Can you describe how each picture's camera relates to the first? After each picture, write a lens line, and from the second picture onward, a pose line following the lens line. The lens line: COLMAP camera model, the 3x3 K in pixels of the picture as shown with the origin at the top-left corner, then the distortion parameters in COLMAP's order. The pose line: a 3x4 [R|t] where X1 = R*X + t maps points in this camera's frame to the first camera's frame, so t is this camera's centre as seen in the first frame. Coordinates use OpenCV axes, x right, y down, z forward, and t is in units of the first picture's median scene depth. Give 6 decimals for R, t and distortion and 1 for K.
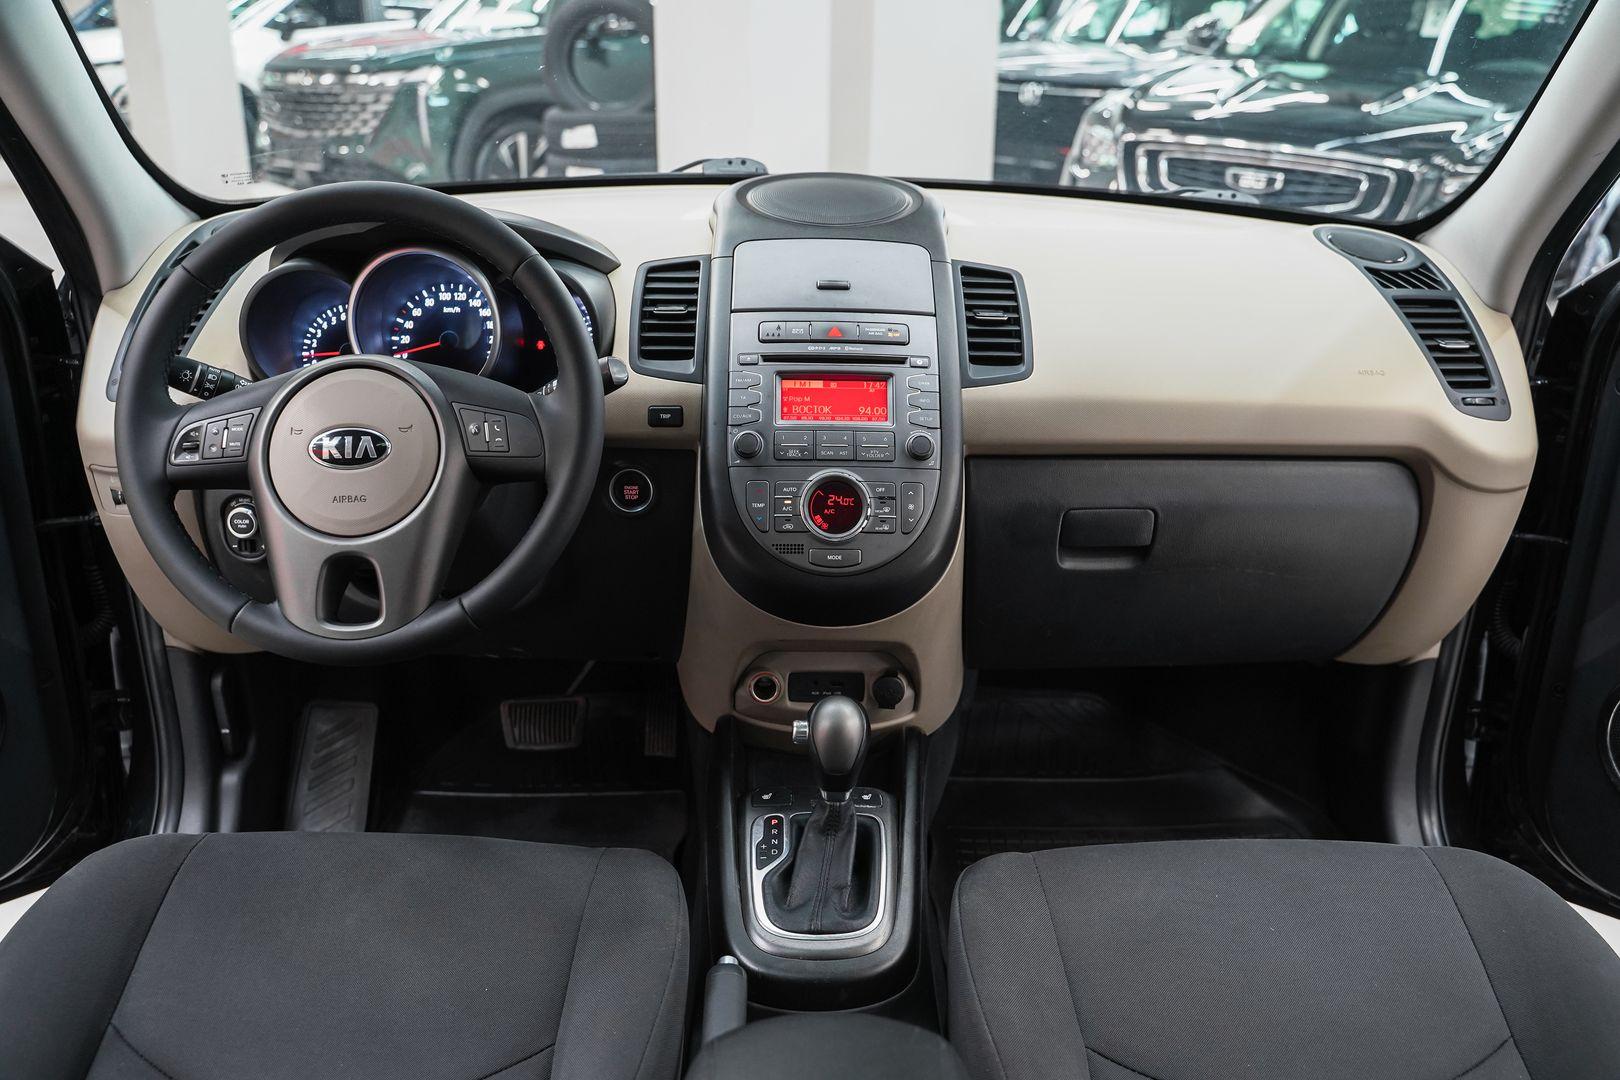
lens RADIAL K [[1323.5, 0, 810.0], [0, 1323.5, 540.0], [0, 0, 1]] dist [-0.124035, 0.126039]
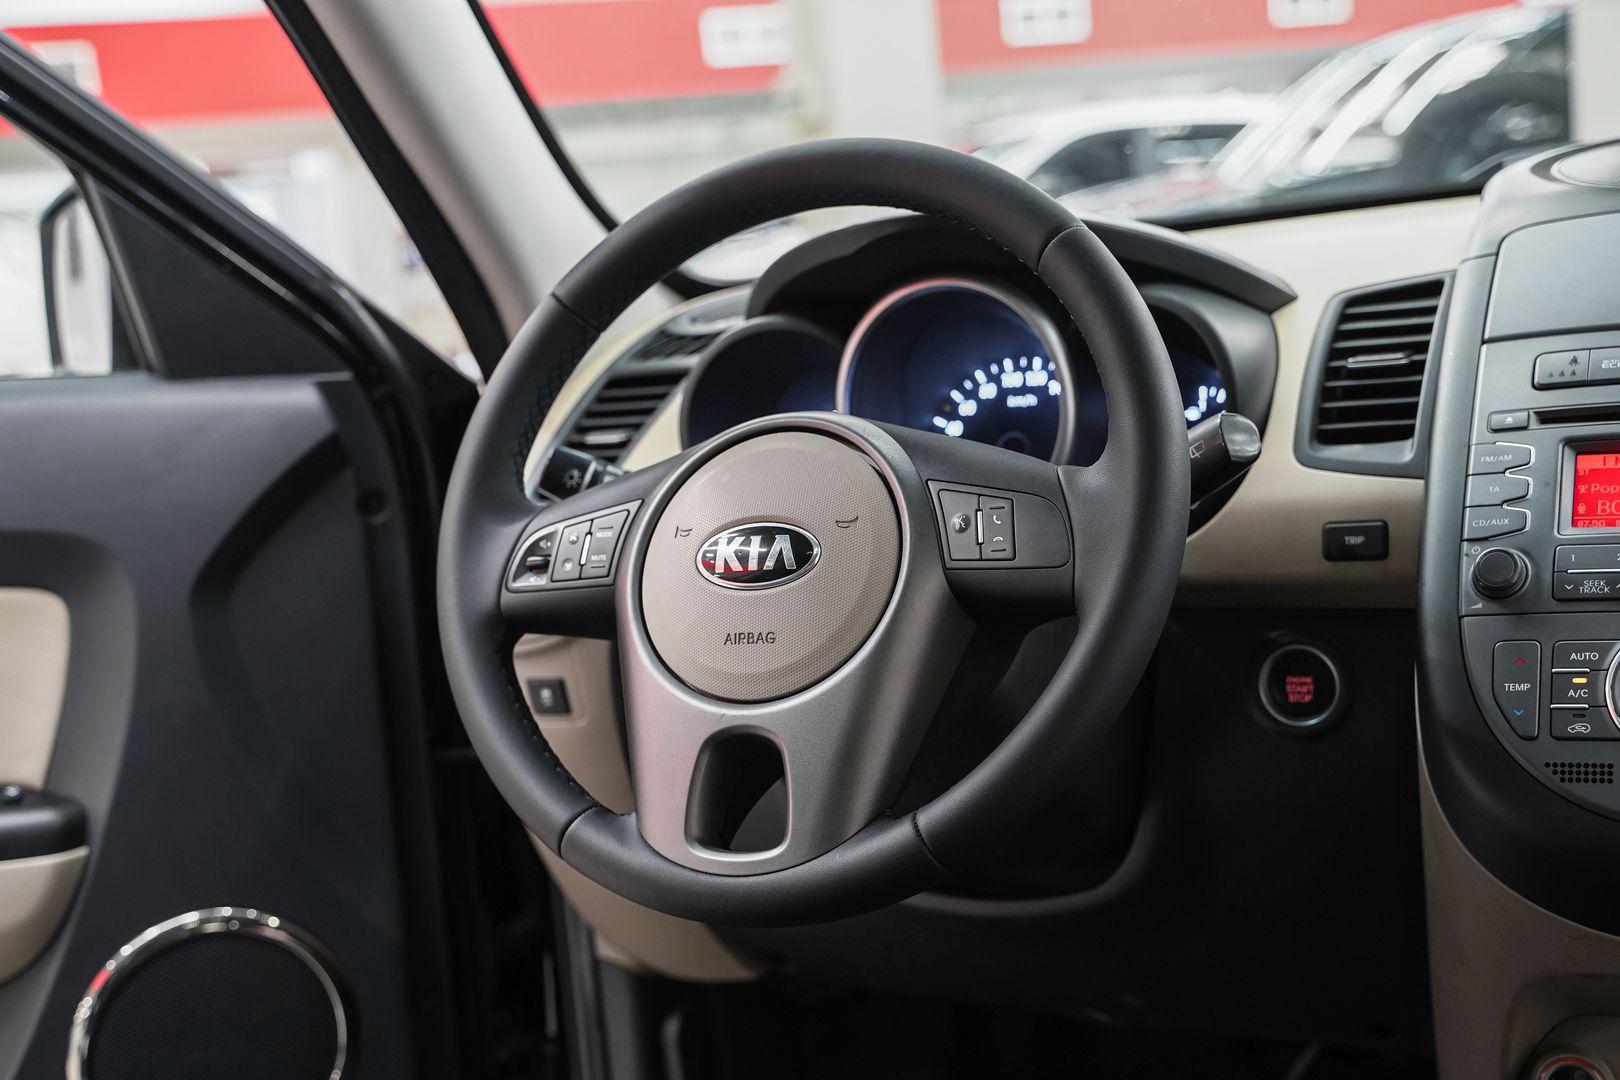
lens RADIAL K [[2079.5, 0, 781.4], [0, 2079.5, 563.6], [0, 0, 1]] dist [-0.000966, 0.337902]
pose [[0.875319, -0.030773, -0.482565, 0.098579], [-0.068013, 0.980216, -0.185876, 0.092041], [0.478738, 0.195522, 0.855910, 0.157816]]
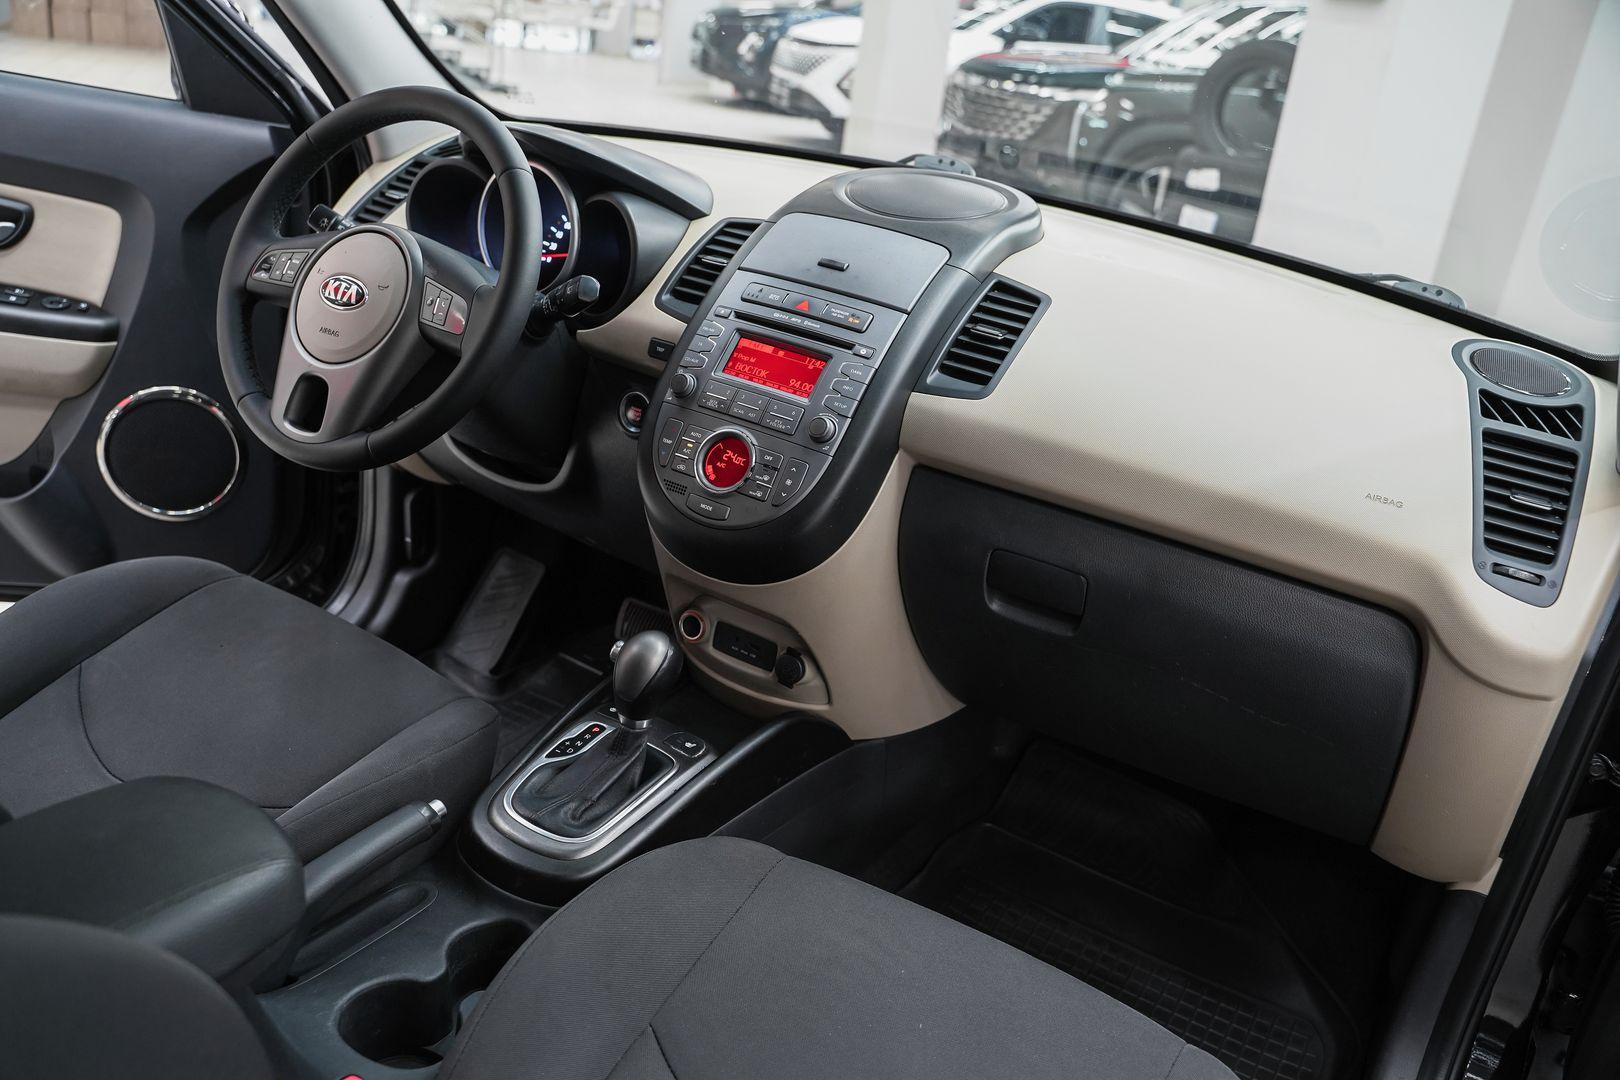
lens RADIAL K [[1311.4, 0, 810.0], [0, 1311.4, 540.0], [0, 0, 1]] dist [-0.129177, 0.124369]
pose [[0.837313, 0.293440, -0.461302, 0.541019], [-0.304614, 0.951052, 0.052068, -0.038528], [0.454001, 0.096922, 0.885714, 0.121764]]
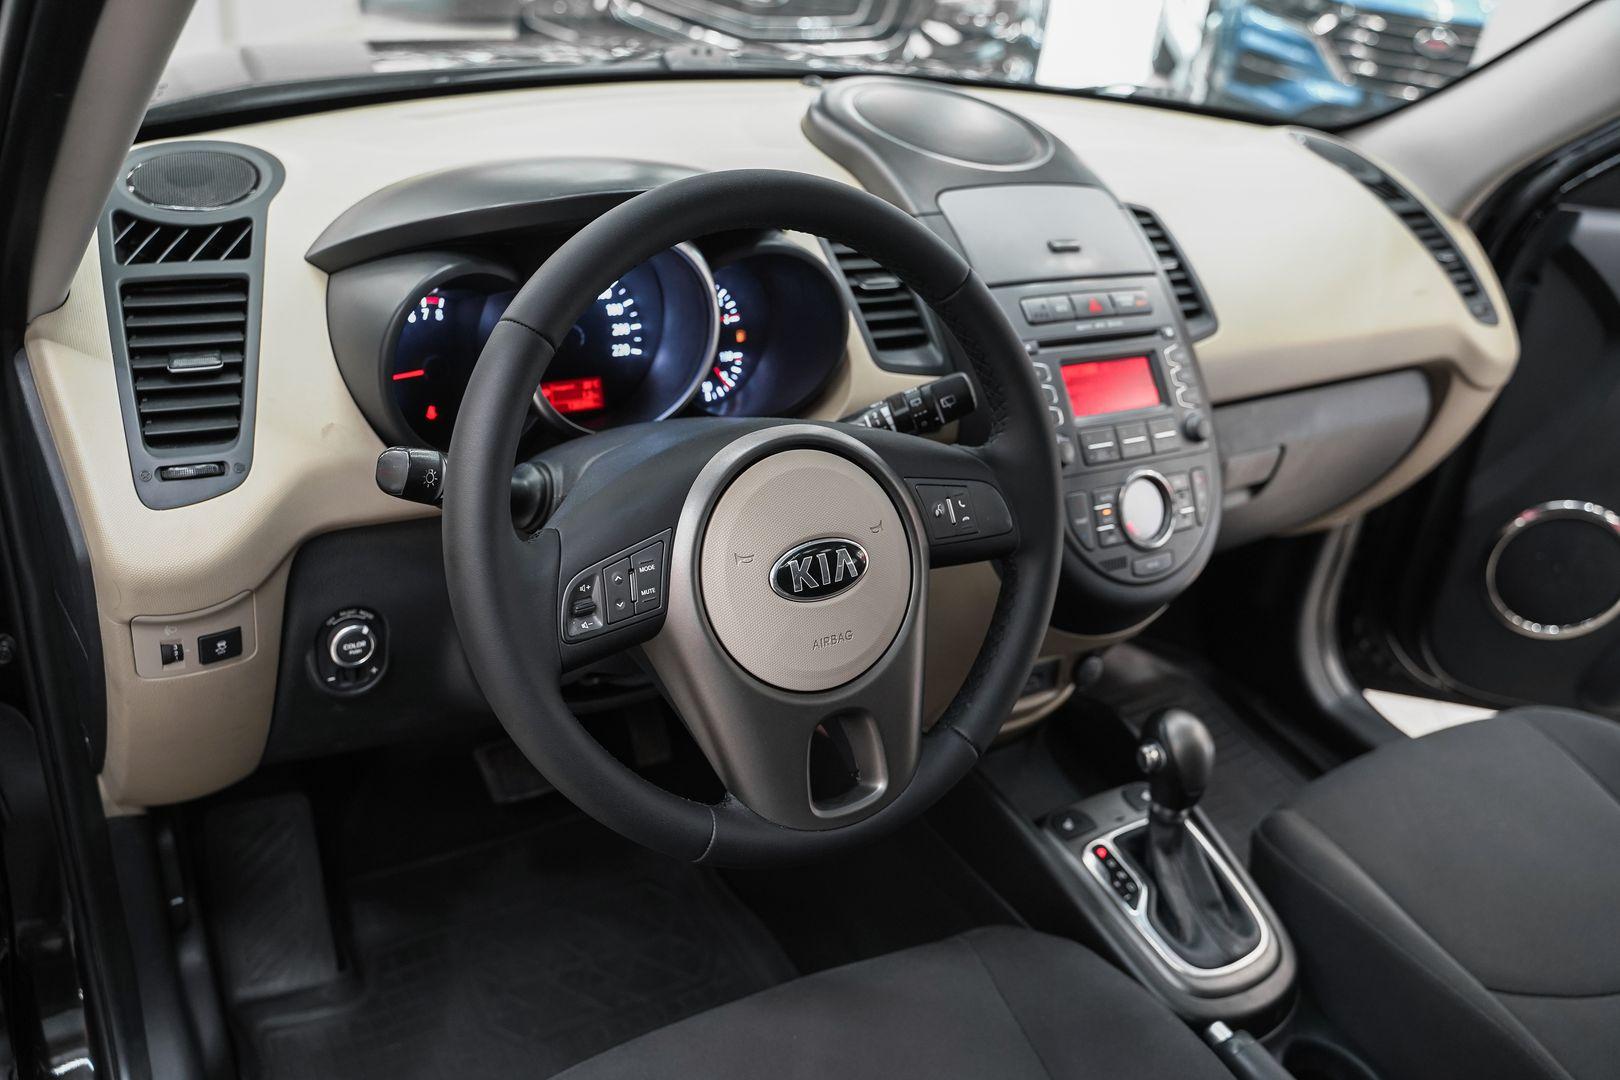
lens RADIAL K [[1311.4, 0, 810.0], [0, 1311.4, 540.0], [0, 0, 1]] dist [-0.129177, 0.124369]
pose [[0.864522, -0.171796, 0.472322, -0.577201], [0.092519, 0.978104, 0.186420, -0.182949], [-0.494006, -0.117465, 0.861487, 0.329325]]
